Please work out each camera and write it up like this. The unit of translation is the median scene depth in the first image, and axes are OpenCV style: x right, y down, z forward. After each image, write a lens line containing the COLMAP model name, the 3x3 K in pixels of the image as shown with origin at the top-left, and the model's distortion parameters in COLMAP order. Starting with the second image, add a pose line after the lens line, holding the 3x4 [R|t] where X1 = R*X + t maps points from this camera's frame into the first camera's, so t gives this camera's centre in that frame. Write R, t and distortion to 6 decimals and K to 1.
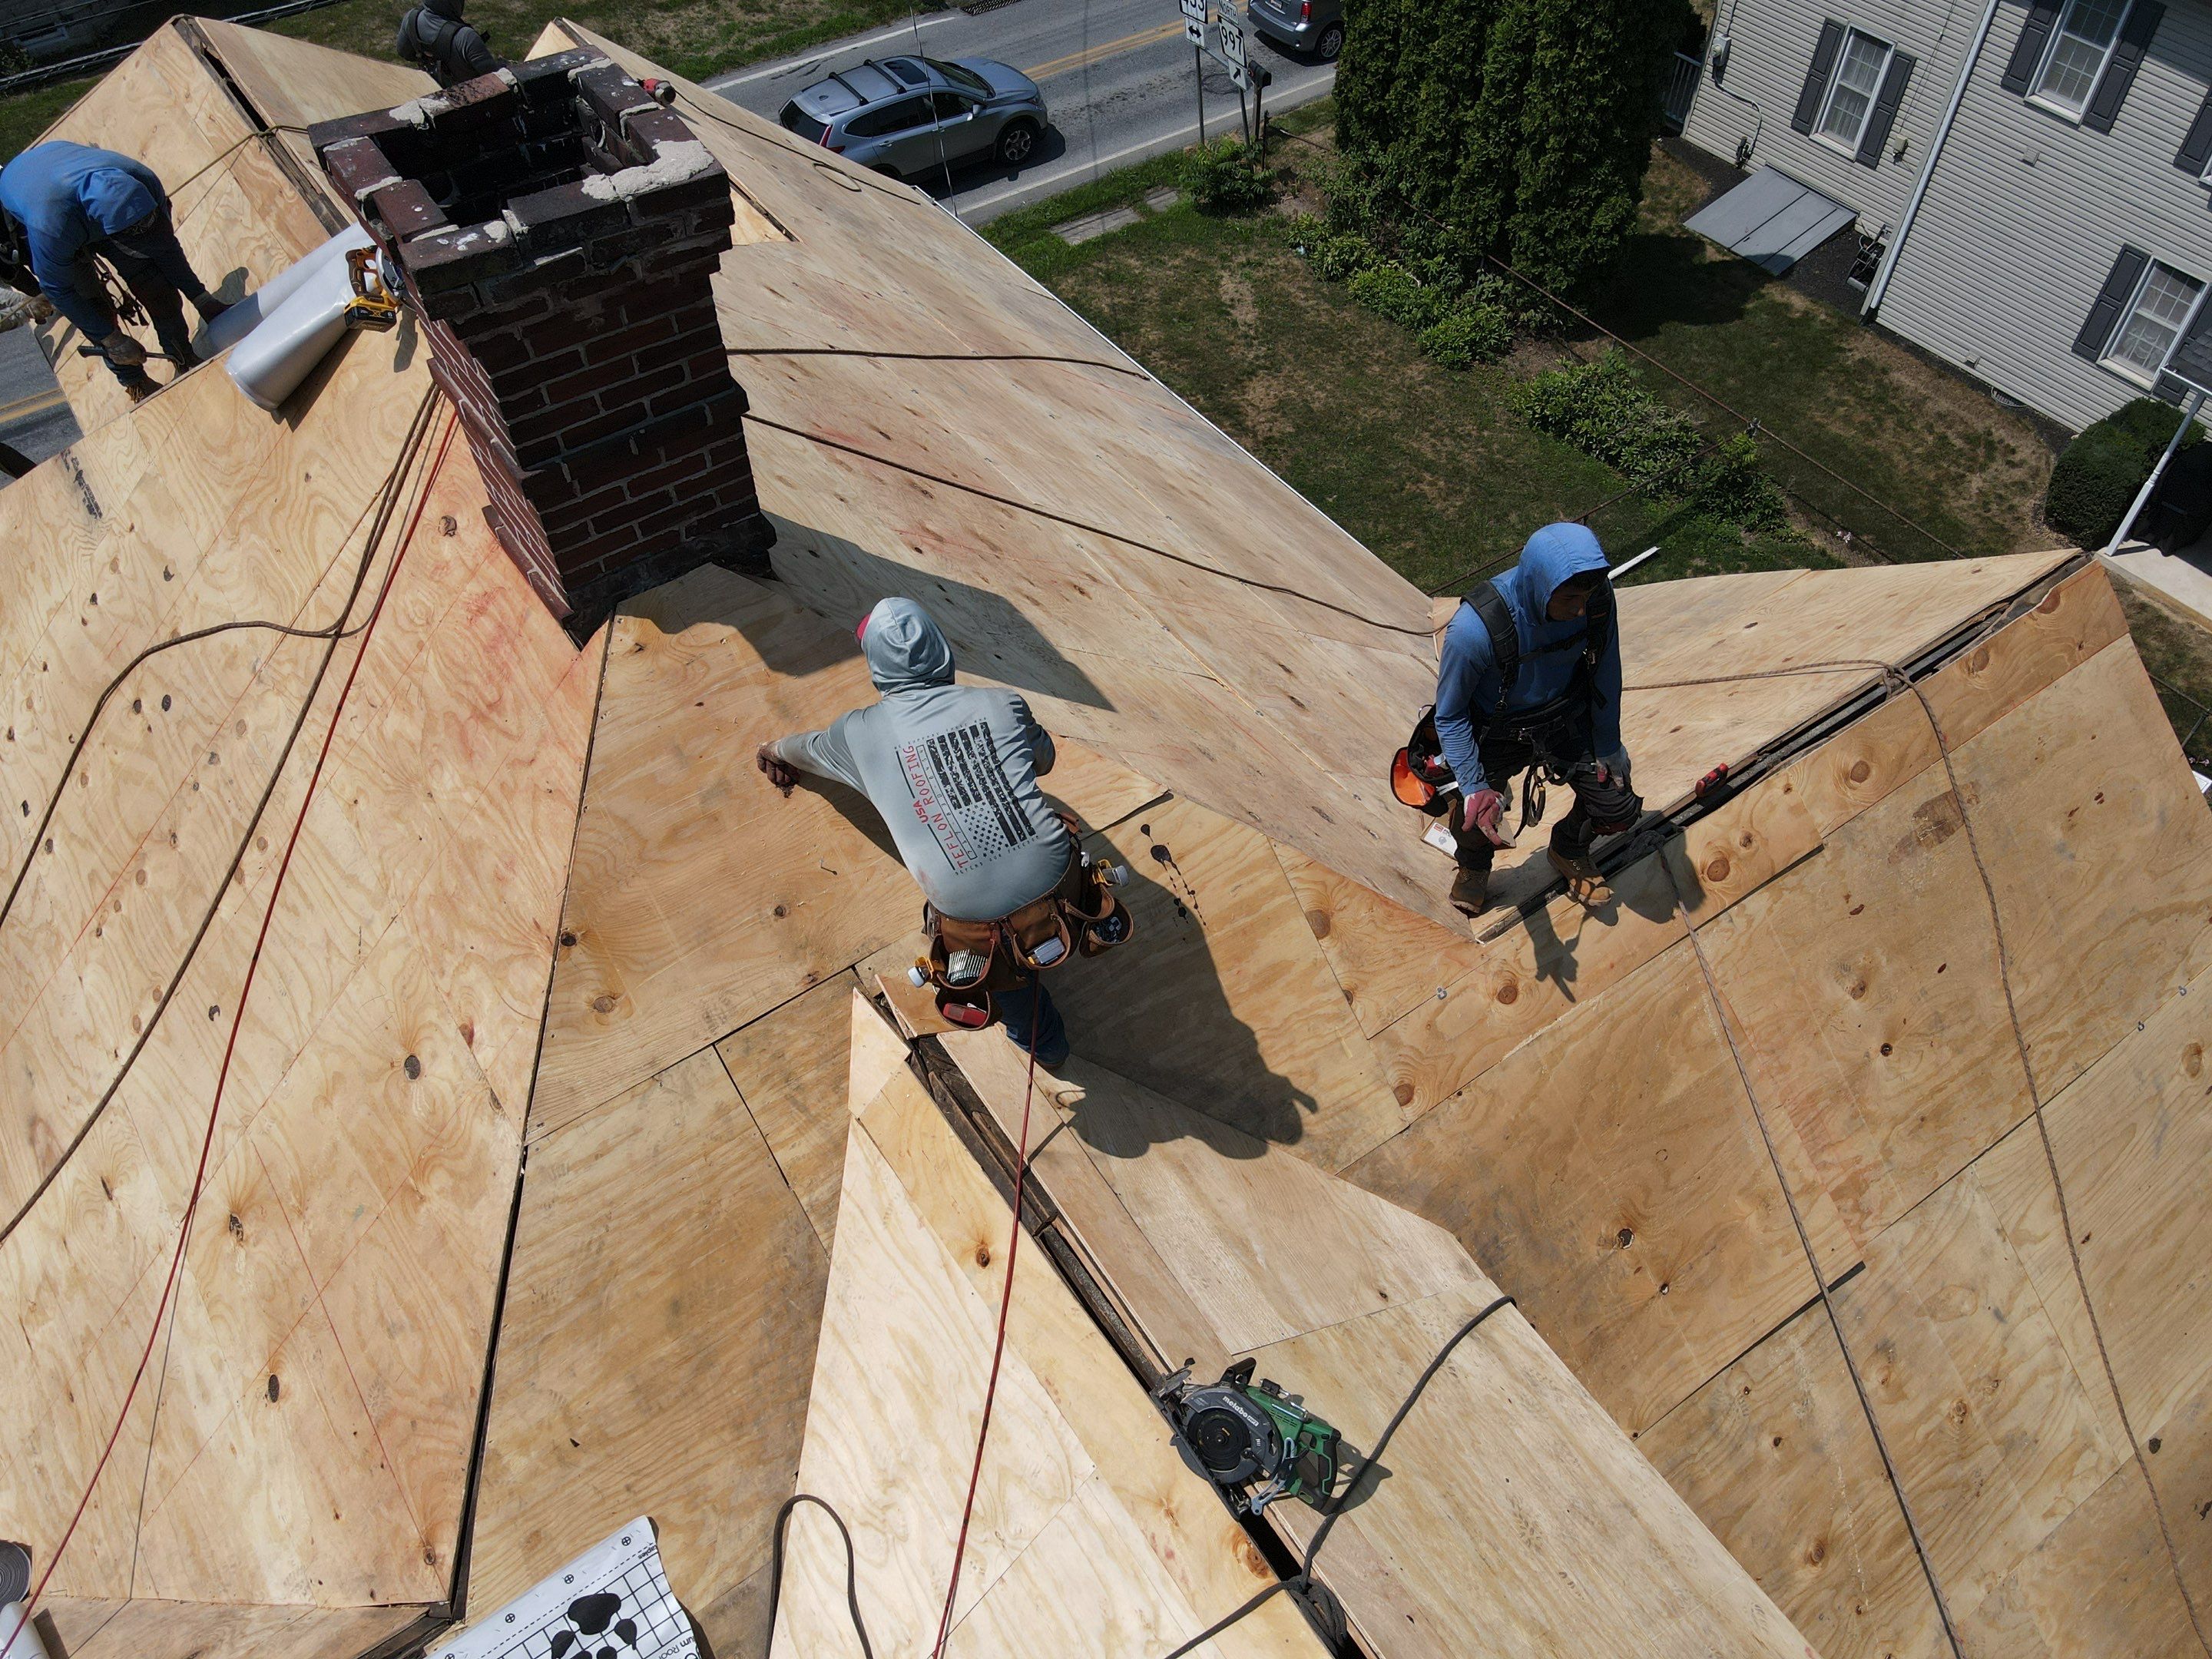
lens RADIAL K [[1629.5, 0, 1114.5], [0, 1629.5, 831.1], [0, 0, 1]] dist [0.005975, 0.012768]
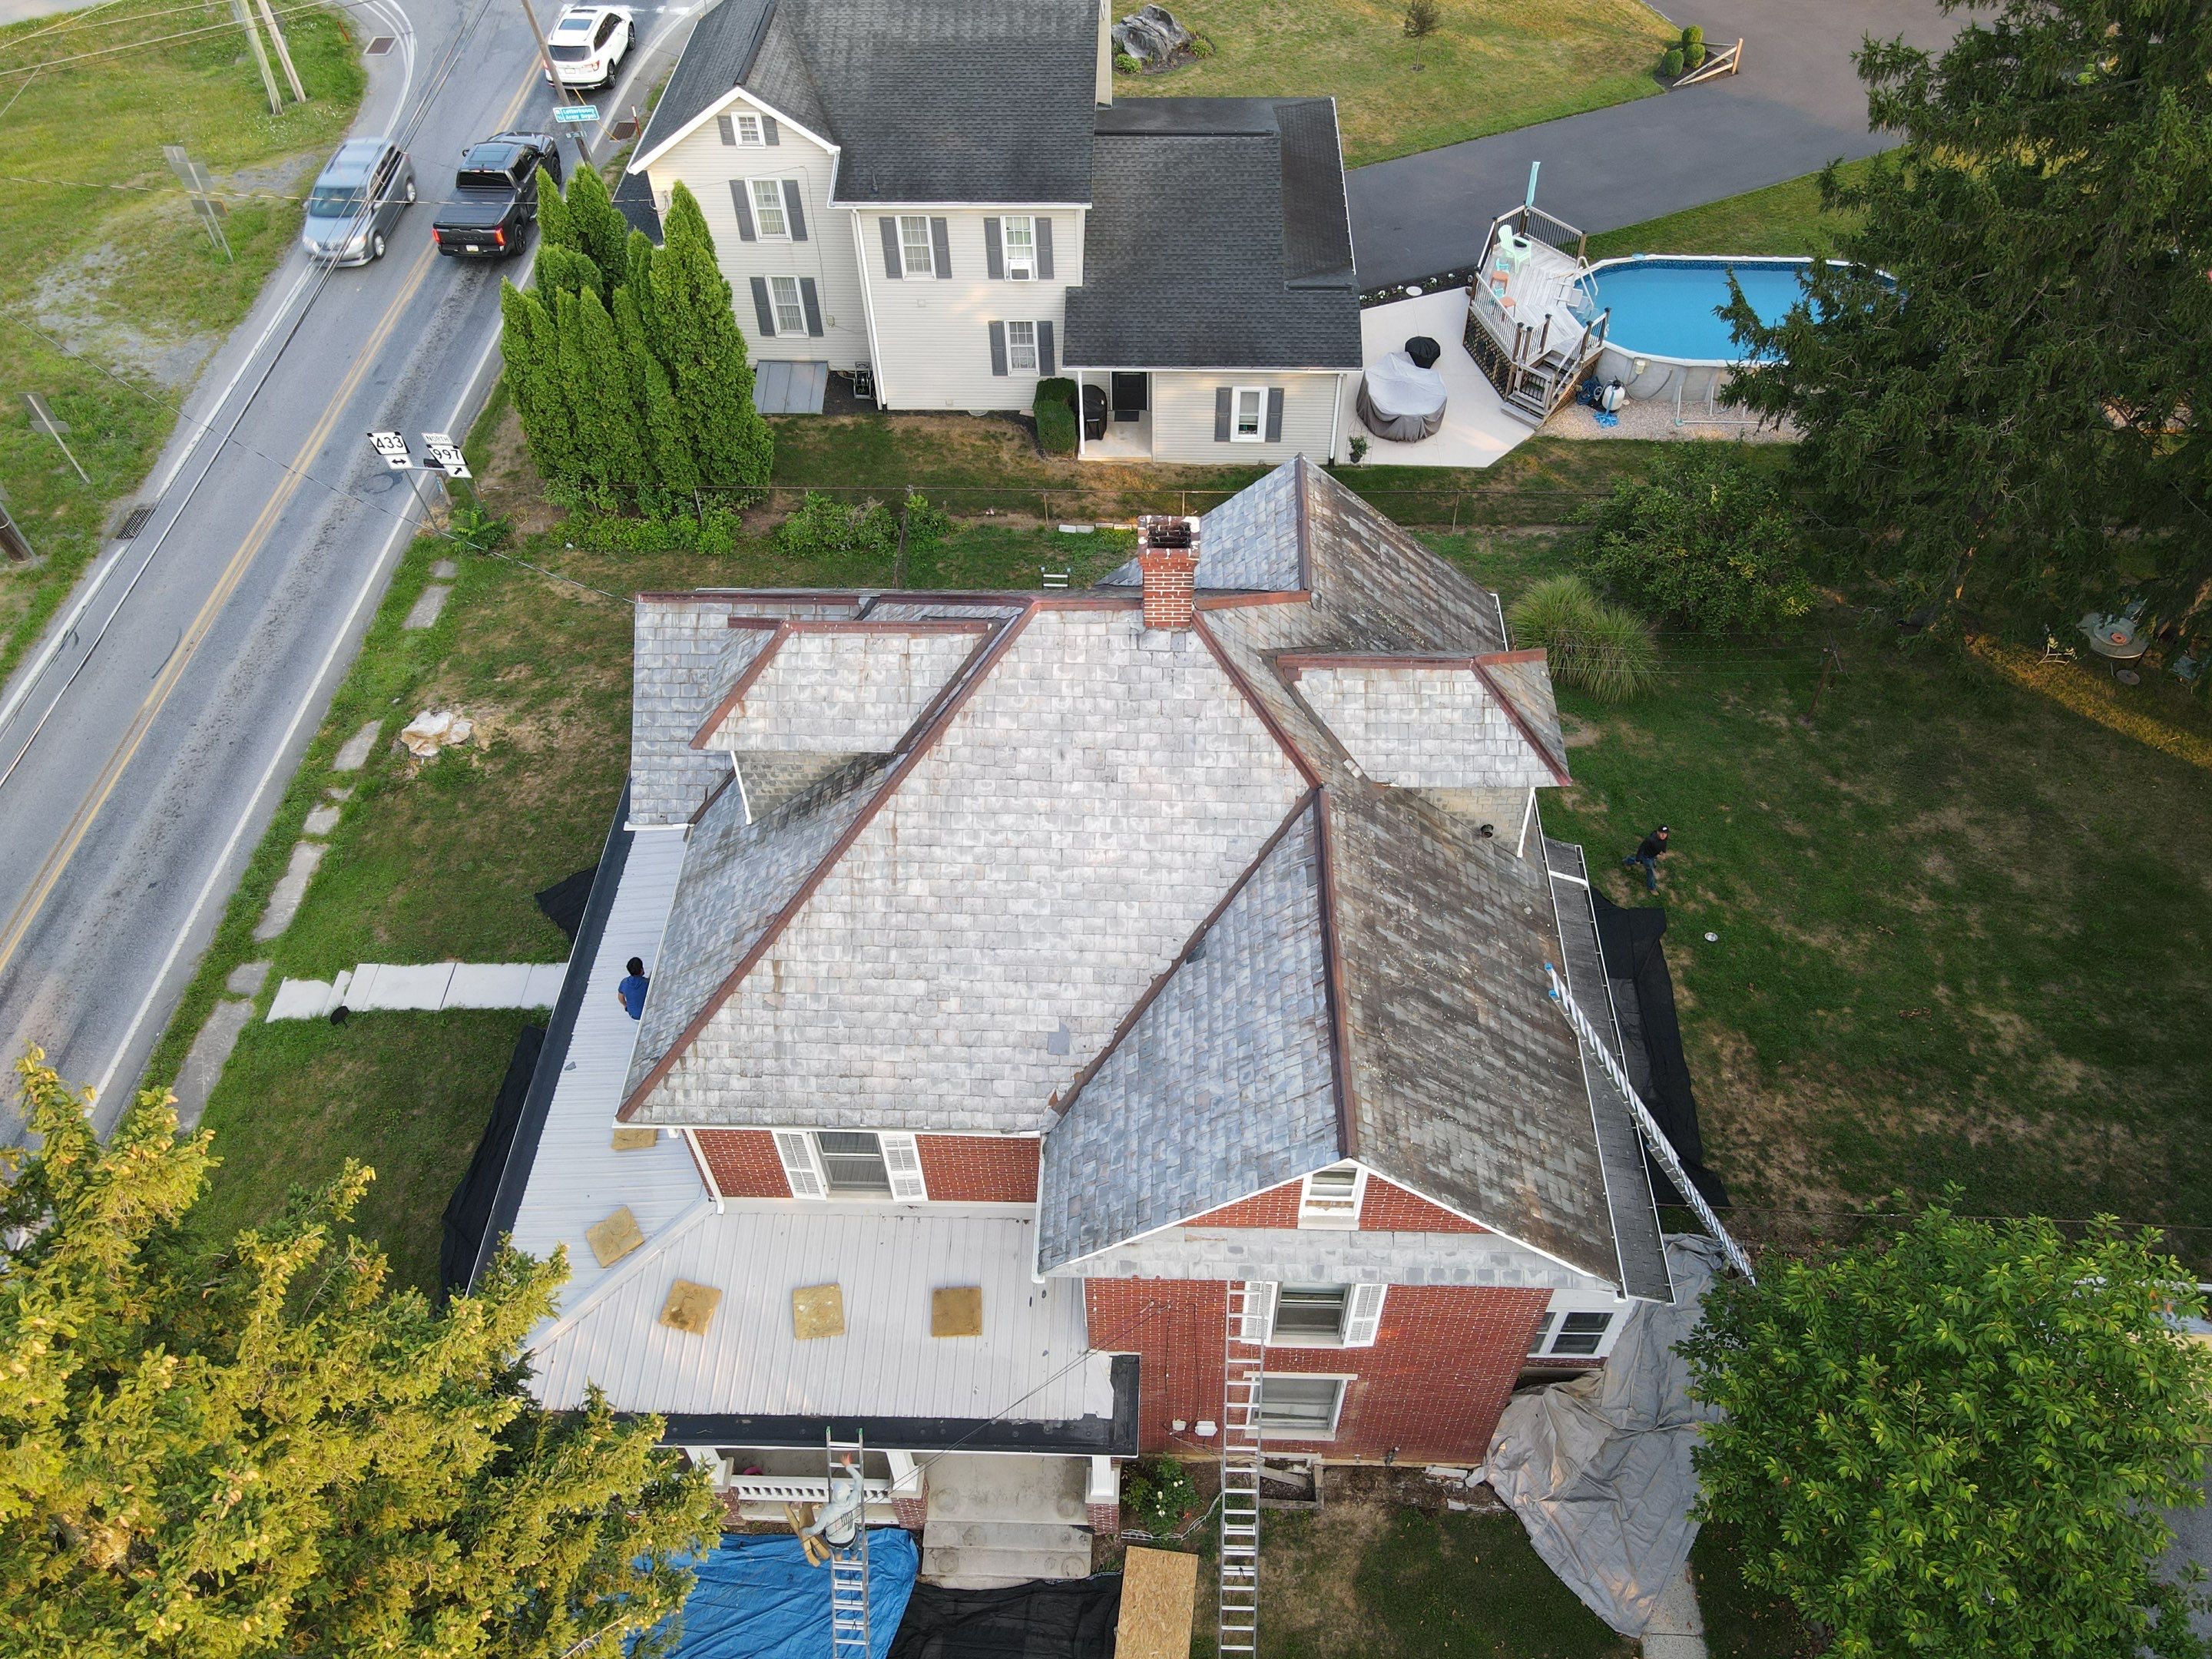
lens RADIAL K [[1625.8, 0, 1115.4], [0, 1625.8, 836.0], [0, 0, 1]] dist [0.002504, 0.009132]
pose [[0.600704, -0.599086, 0.529388, -0.667997], [0.619807, 0.767227, 0.164934, -0.116336], [-0.504970, 0.229041, 0.832193, -0.527402]]
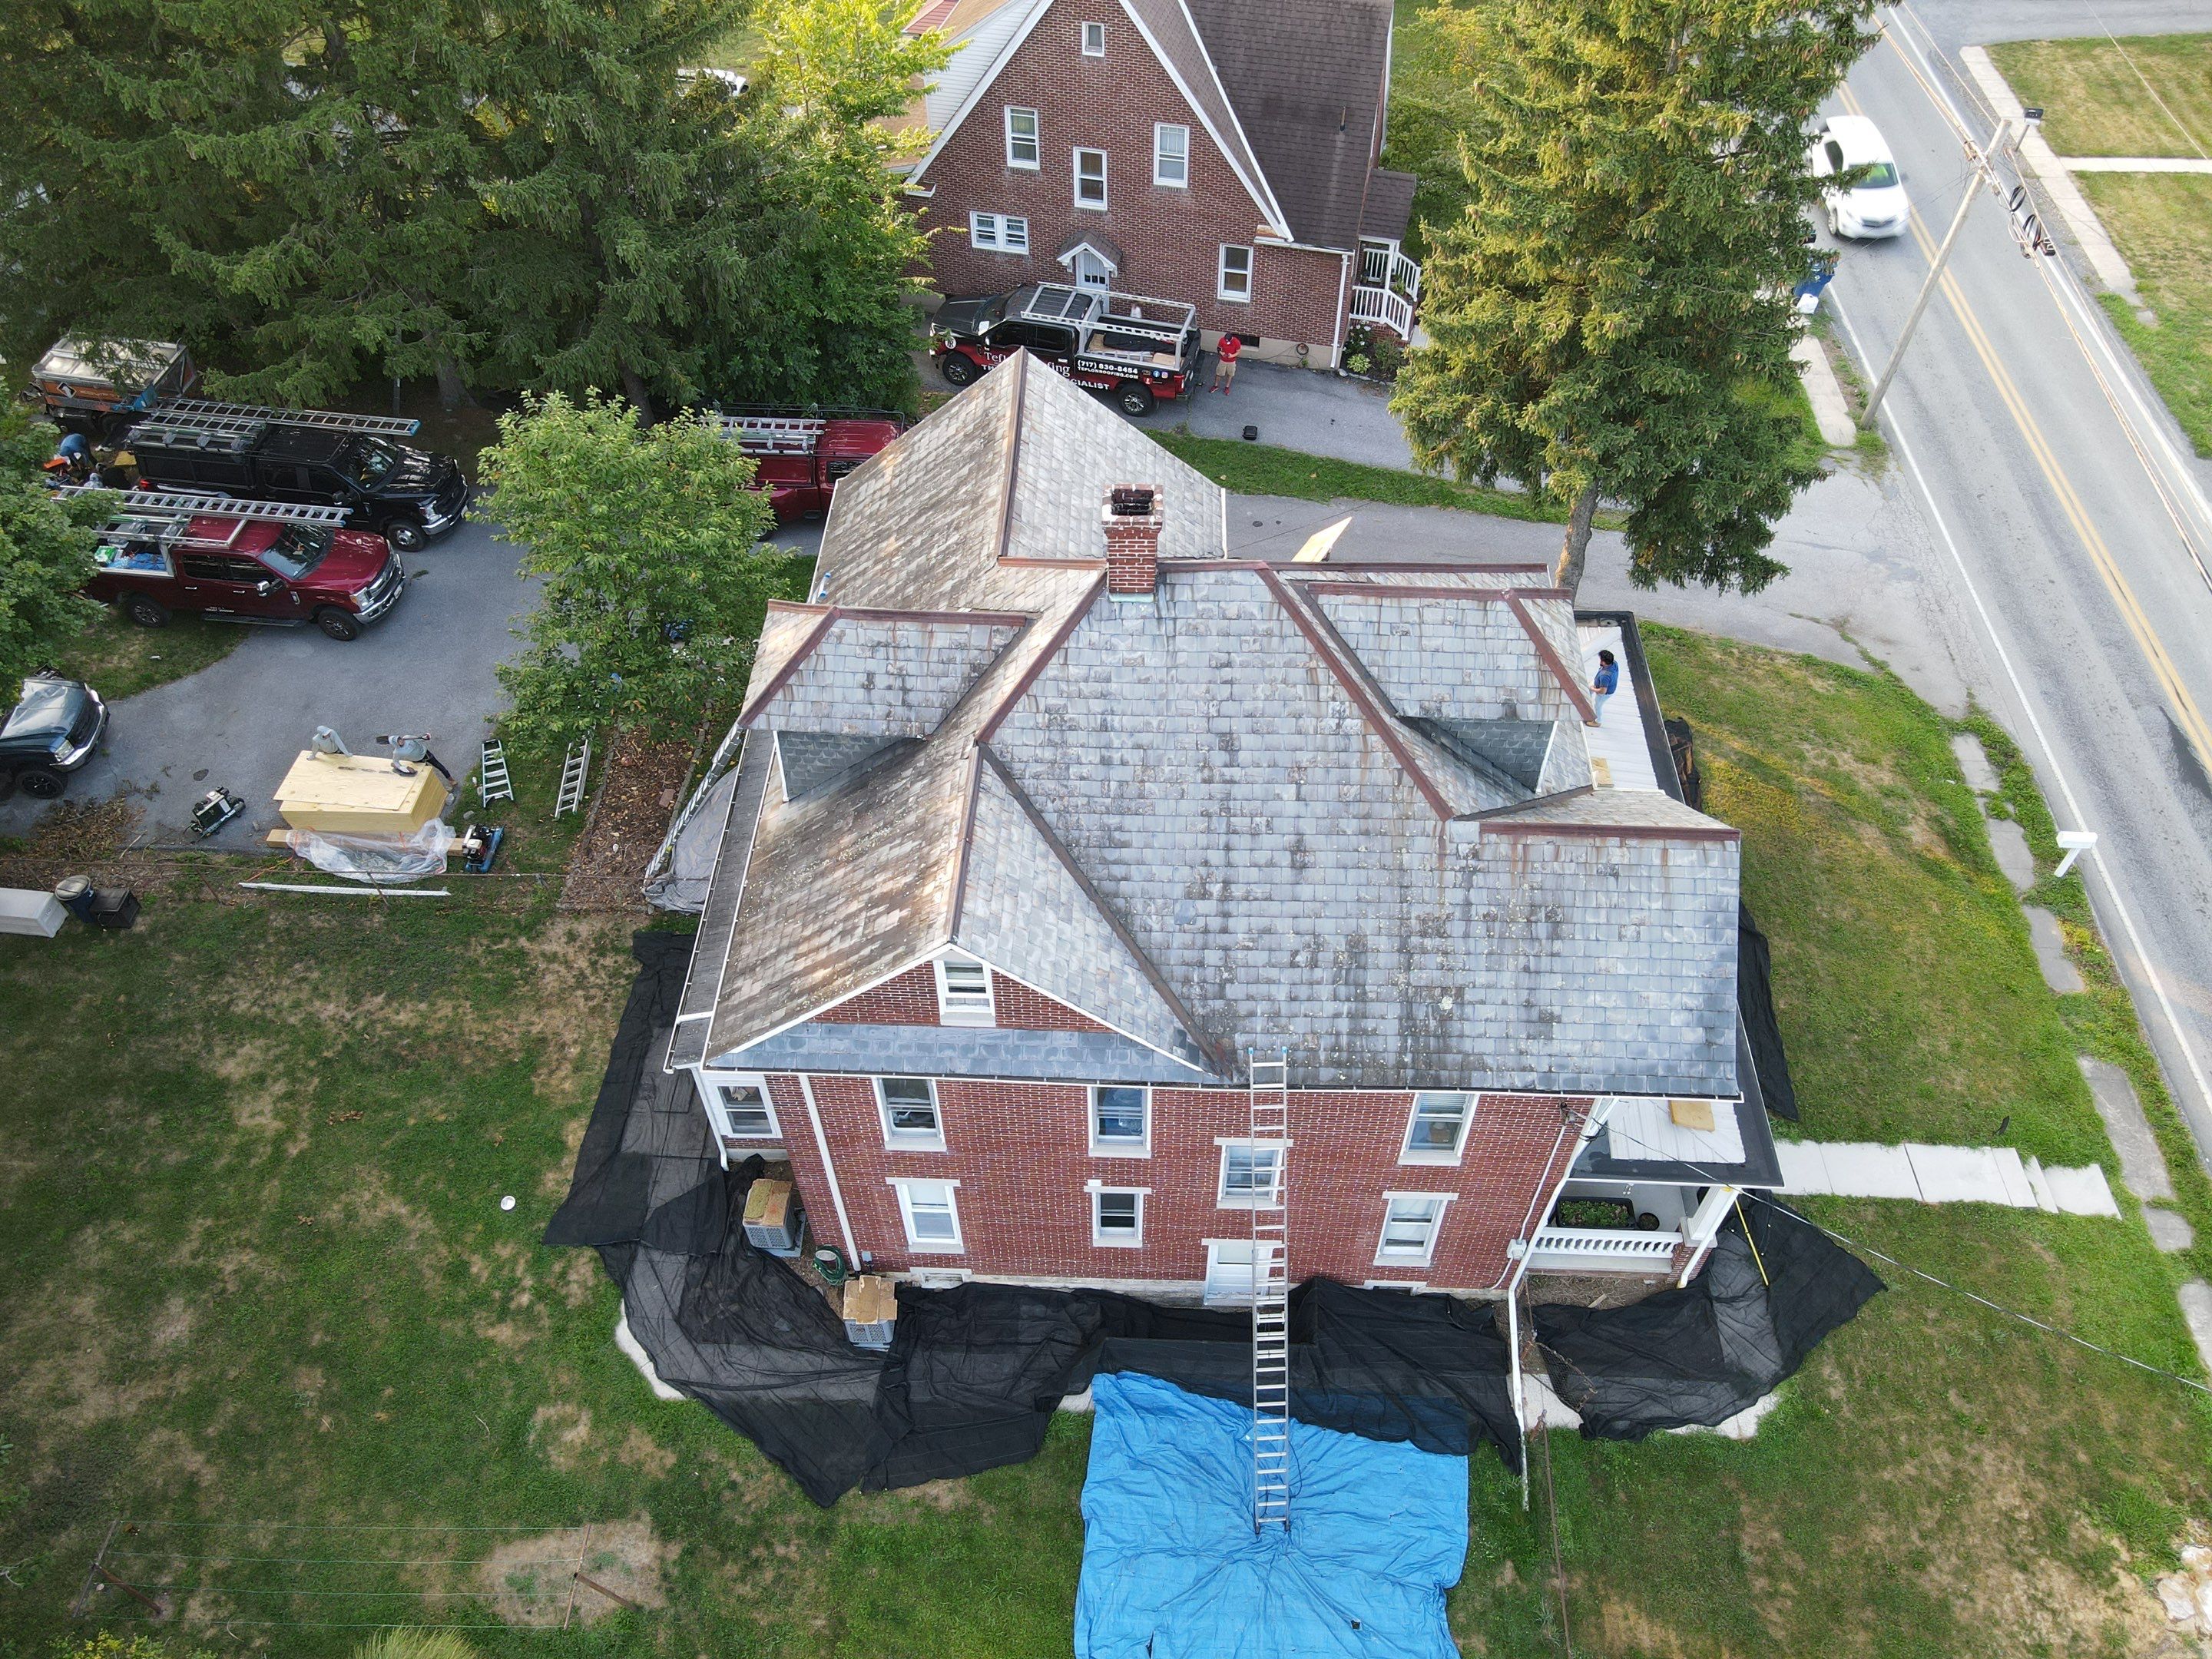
lens RADIAL K [[1629.1, 0, 1118.9], [0, 1629.1, 834.8], [0, 0, 1]] dist [-0.000708, 0.010696]
pose [[-0.600127, 0.618506, -0.507245, 0.533282], [-0.609766, 0.056694, 0.790551, -0.800564], [0.517719, 0.783732, 0.343120, 0.004354]]
